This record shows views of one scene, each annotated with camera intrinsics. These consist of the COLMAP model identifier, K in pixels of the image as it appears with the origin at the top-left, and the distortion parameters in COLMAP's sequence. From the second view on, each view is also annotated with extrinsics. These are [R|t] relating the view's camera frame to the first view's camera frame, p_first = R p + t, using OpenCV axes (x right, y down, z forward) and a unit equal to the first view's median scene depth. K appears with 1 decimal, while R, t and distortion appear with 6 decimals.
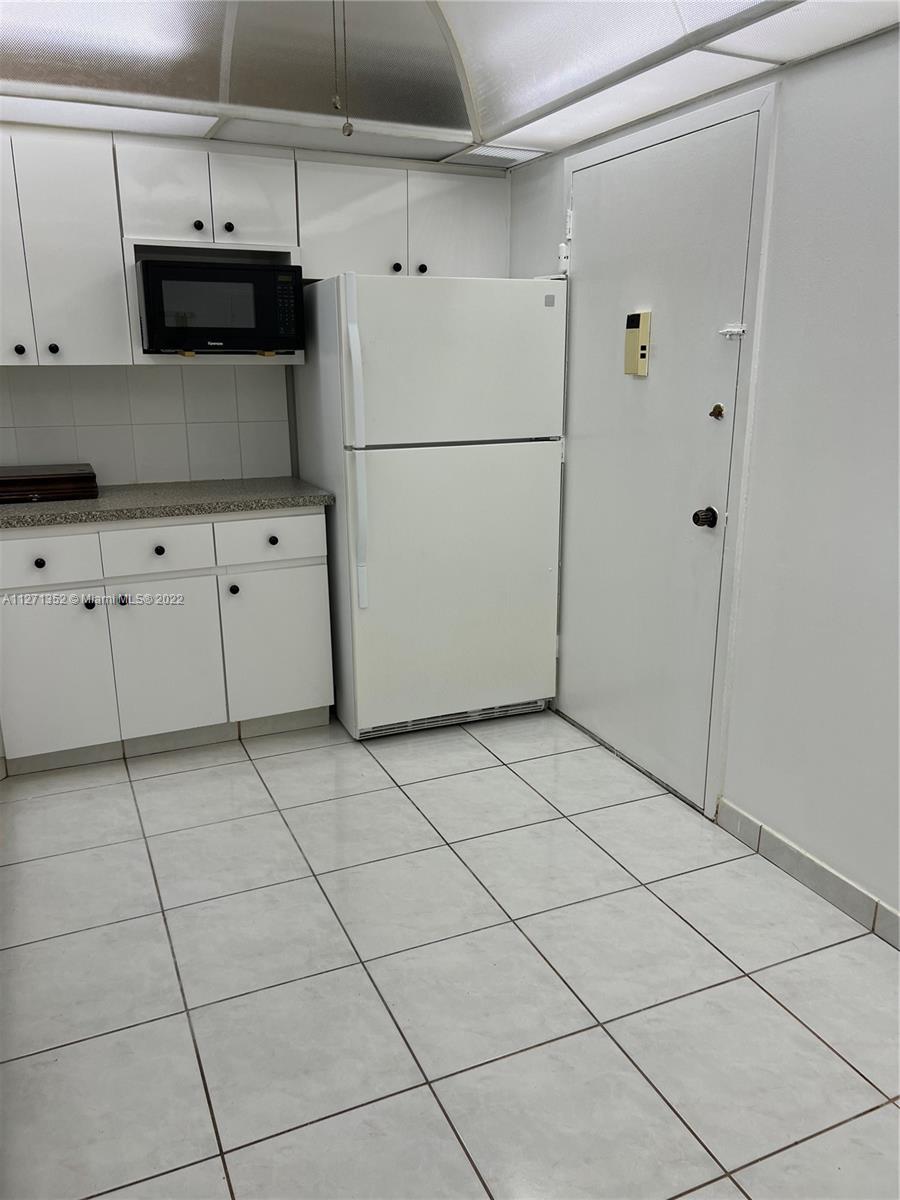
lens RADIAL K [[907.1, 0, 451.8], [0, 907.1, 602.5], [0, 0, 1]] dist [0.061568, -0.065800]
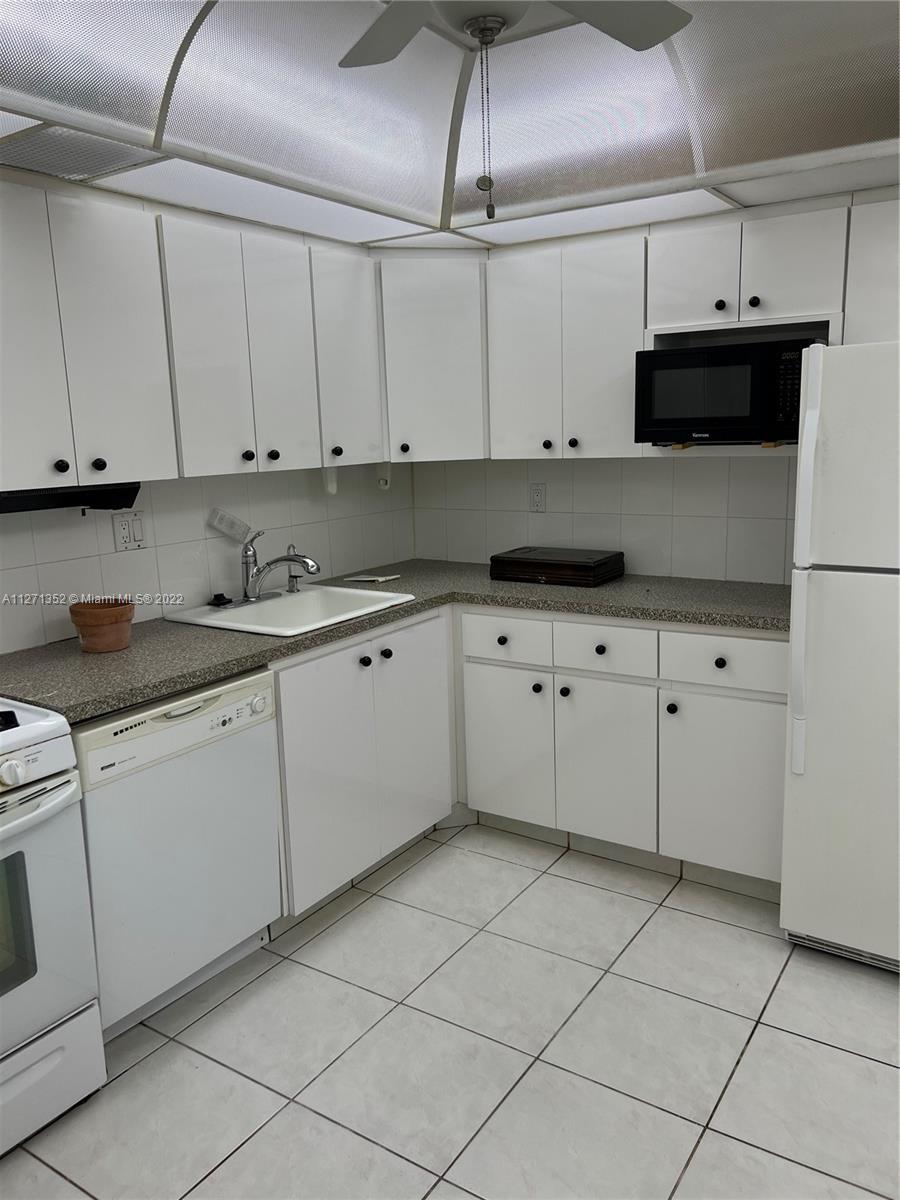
lens RADIAL K [[907.1, 0, 451.1], [0, 907.1, 604.8], [0, 0, 1]] dist [0.061568, -0.065800]
pose [[0.536982, 0.146181, -0.830832, 0.375224], [-0.199095, 0.979011, 0.043573, -0.111678], [0.819763, 0.142017, 0.554815, 0.331196]]
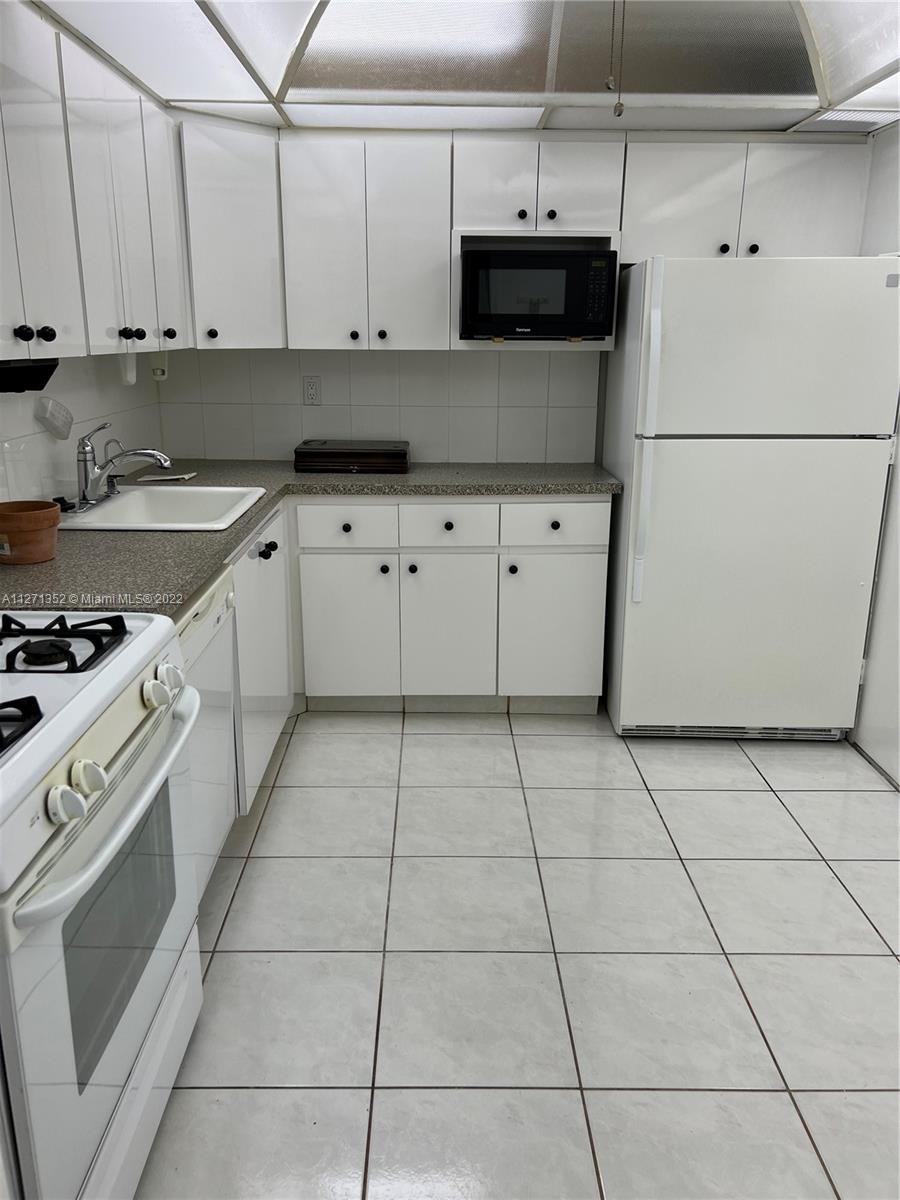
lens RADIAL K [[907.1, 0, 448.3], [0, 907.1, 601.4], [0, 0, 1]] dist [0.061568, -0.065800]
pose [[0.915769, 0.118465, -0.383839, 0.095237], [-0.113953, 0.992885, 0.034566, -0.005376], [0.385203, 0.012085, 0.922753, 0.022873]]
